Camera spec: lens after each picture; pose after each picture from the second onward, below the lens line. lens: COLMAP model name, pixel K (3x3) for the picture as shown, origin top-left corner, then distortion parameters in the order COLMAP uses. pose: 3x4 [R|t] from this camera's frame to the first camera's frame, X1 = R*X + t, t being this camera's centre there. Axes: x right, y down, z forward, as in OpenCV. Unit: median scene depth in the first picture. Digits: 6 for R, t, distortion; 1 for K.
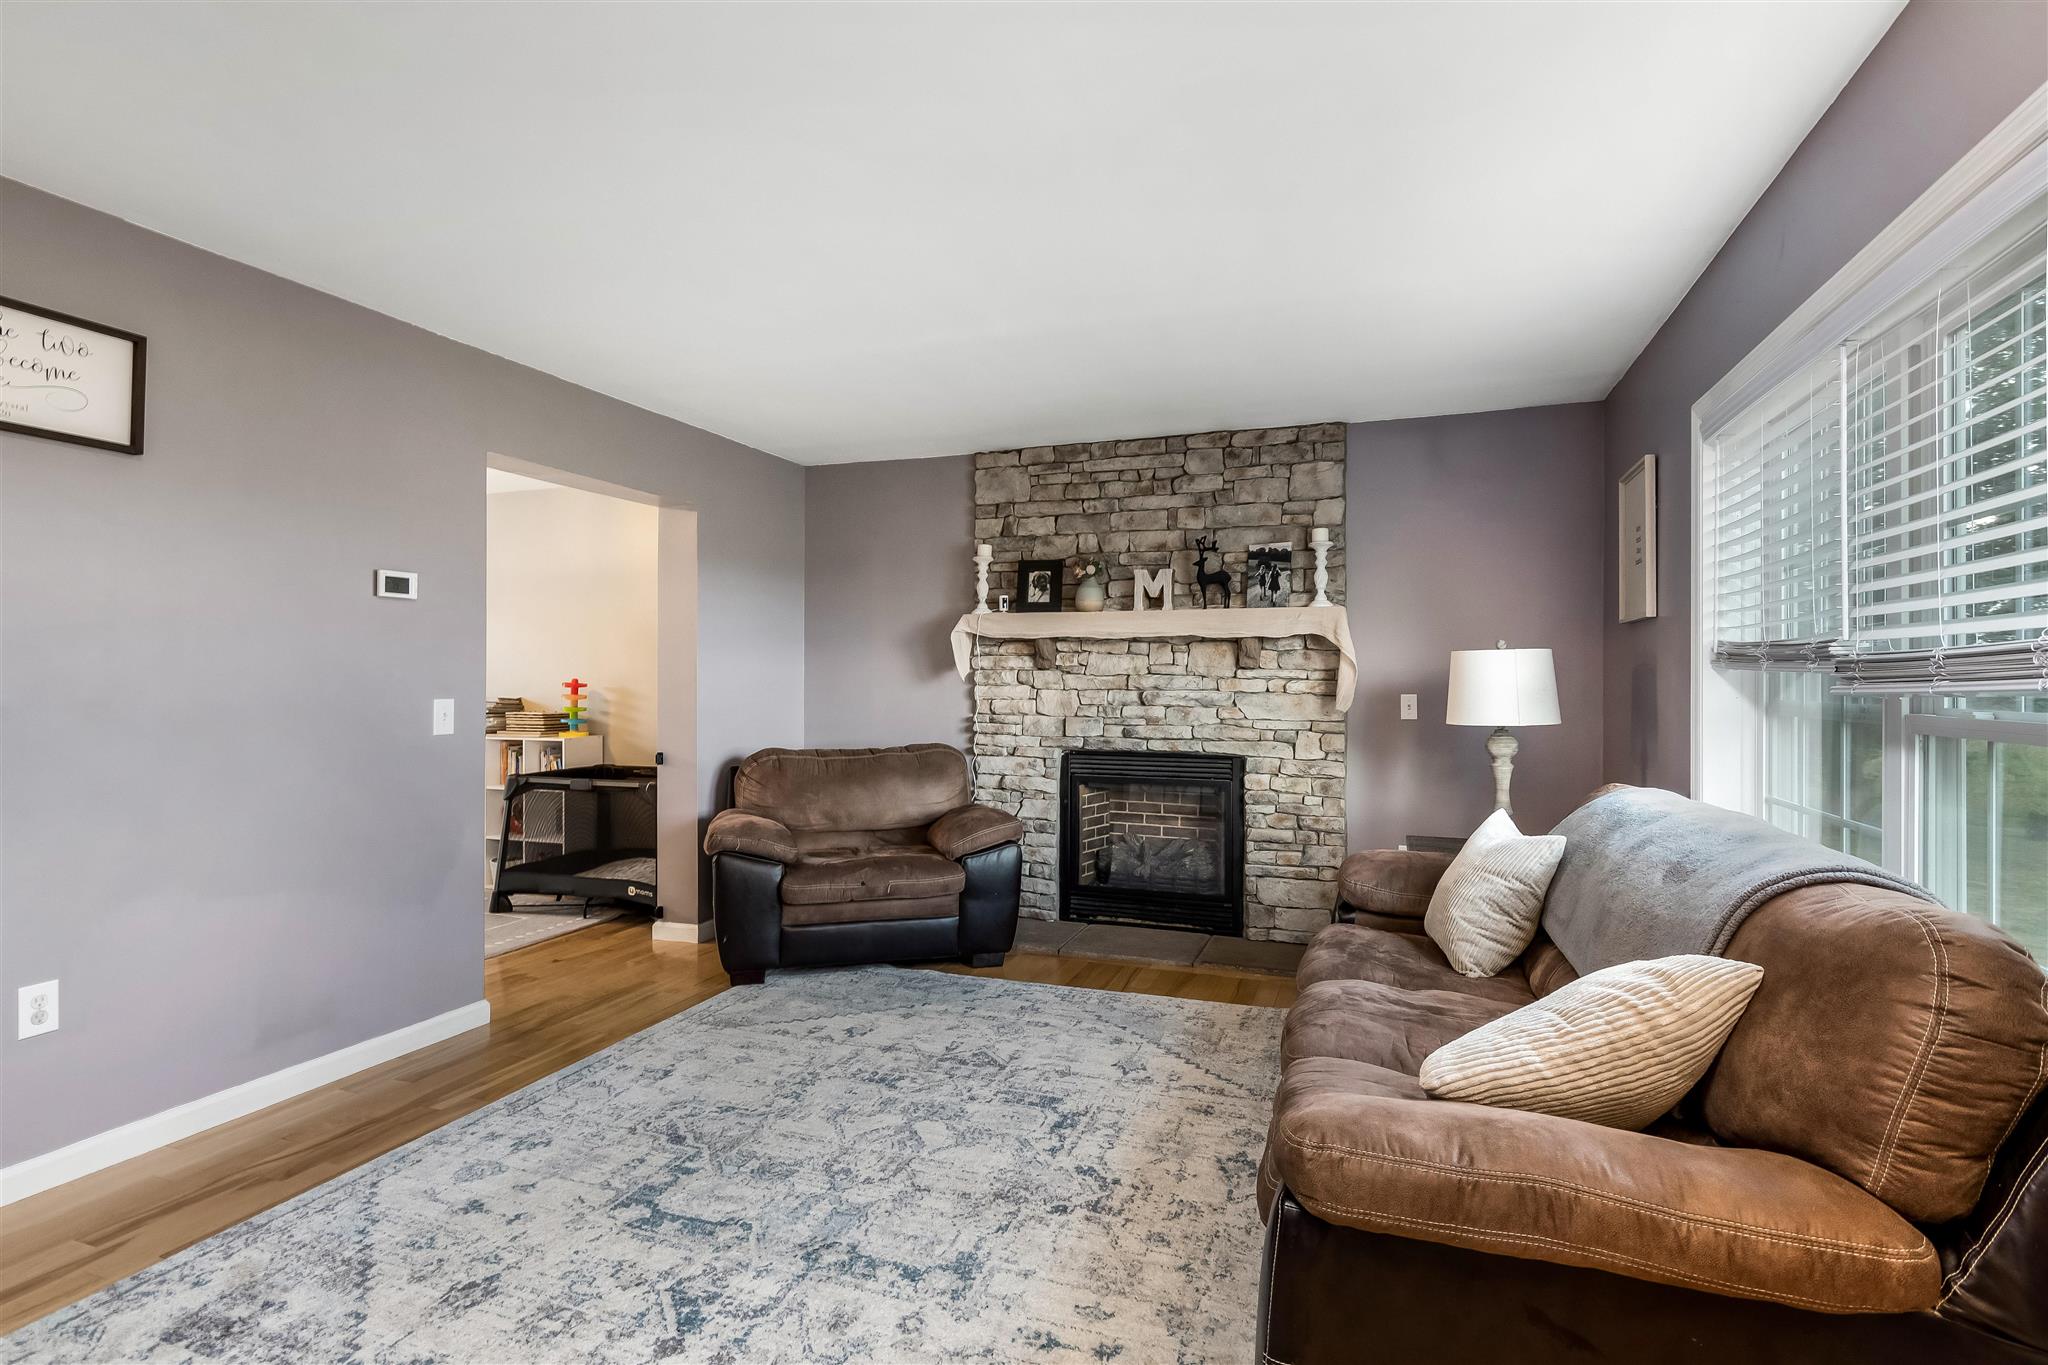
lens RADIAL K [[985.5, 0, 1024.0], [0, 985.5, 682.5], [0, 0, 1]] dist [0.015873, -0.007627]
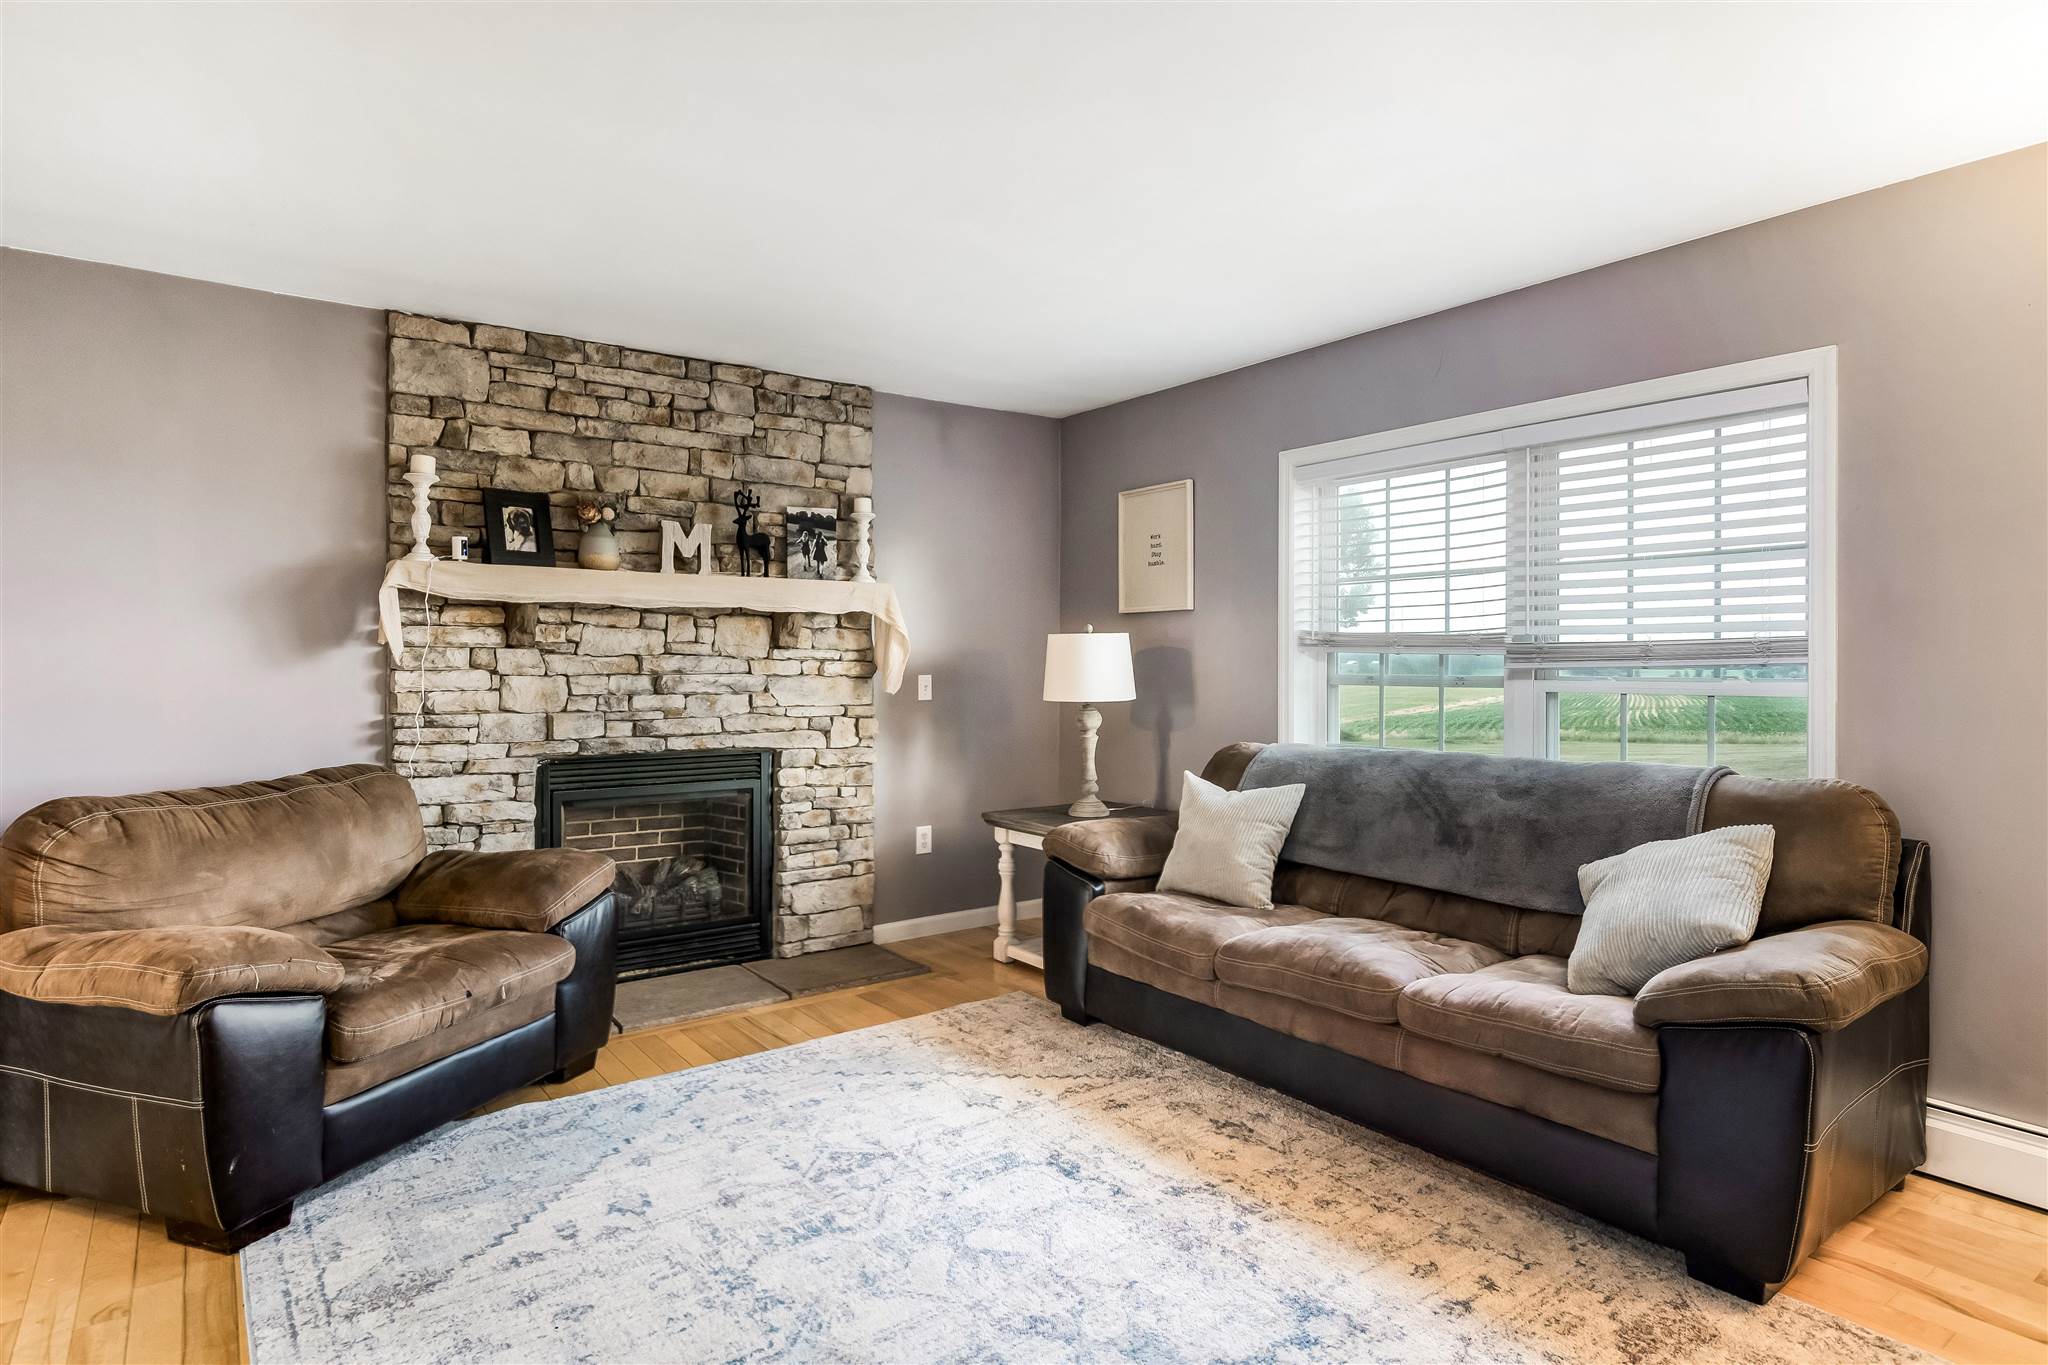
lens RADIAL K [[1080.2, 0, 1024.0], [0, 1080.2, 682.5], [0, 0, 1]] dist [0.001371, 0.000351]
pose [[0.570491, -0.018734, 0.821090, -0.434611], [0.005262, 0.999803, 0.019156, -0.001085], [-0.821287, -0.006608, 0.570477, 0.281291]]
